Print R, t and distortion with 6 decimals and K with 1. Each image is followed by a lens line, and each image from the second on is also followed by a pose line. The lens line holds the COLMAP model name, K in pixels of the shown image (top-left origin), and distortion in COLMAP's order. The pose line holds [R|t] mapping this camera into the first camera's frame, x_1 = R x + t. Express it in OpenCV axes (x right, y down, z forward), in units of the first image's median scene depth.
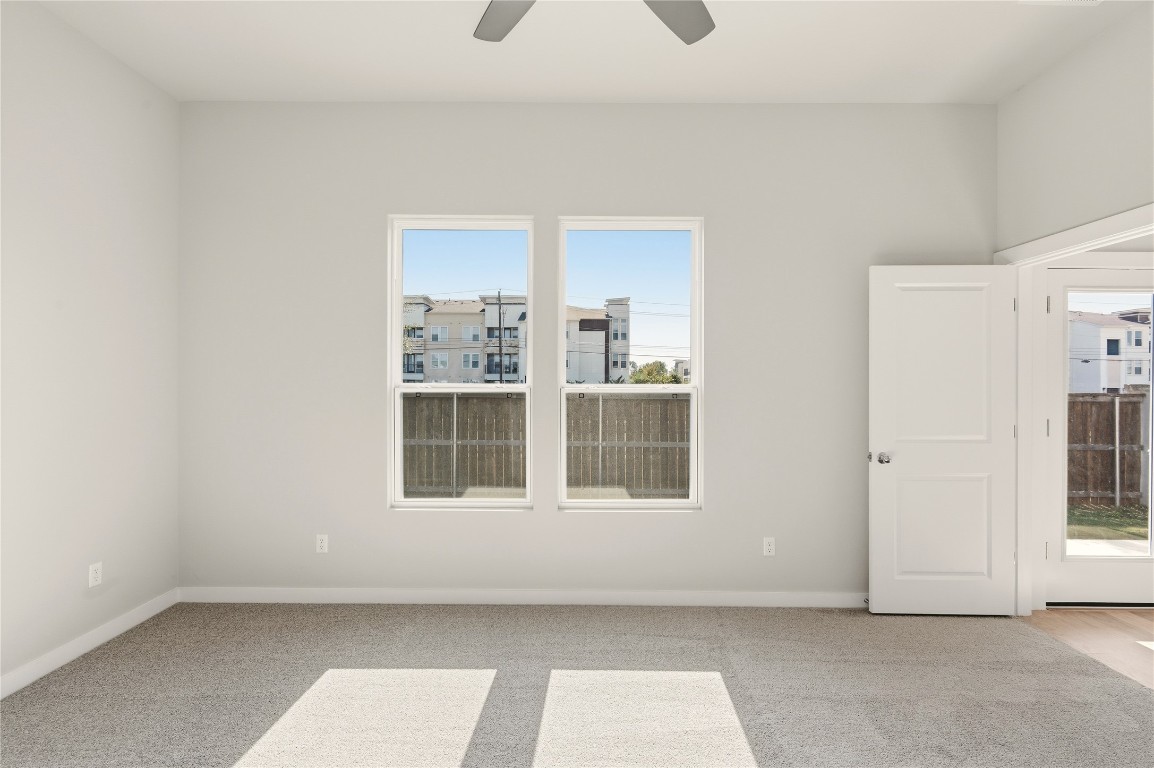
lens RADIAL K [[525.5, 0, 577.0], [0, 525.5, 384.0], [0, 0, 1]] dist [-0.000119, -0.000210]
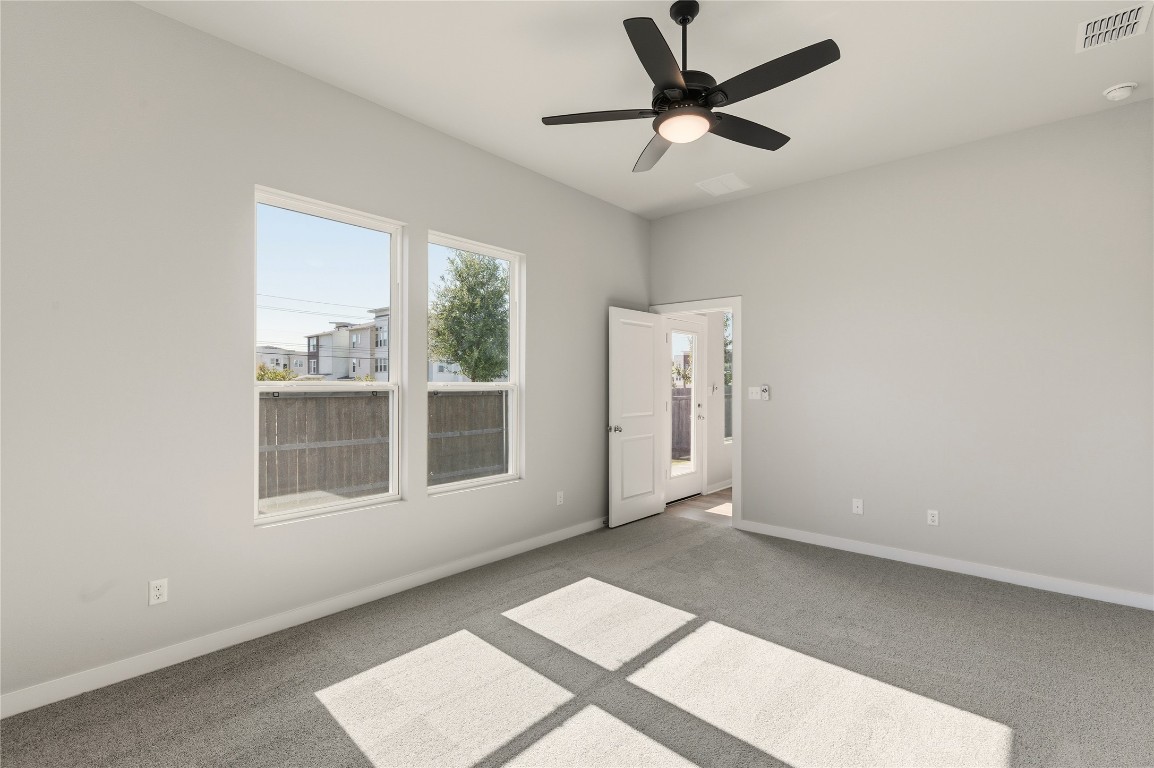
lens RADIAL K [[526.9, 0, 579.9], [0, 526.9, 387.1], [0, 0, 1]] dist [0.000393, 0.000087]
pose [[0.654800, -0.005946, 0.755779, -0.649278], [-0.002172, 0.999950, 0.009749, -0.000498], [-0.755799, -0.008025, 0.654754, 0.039969]]
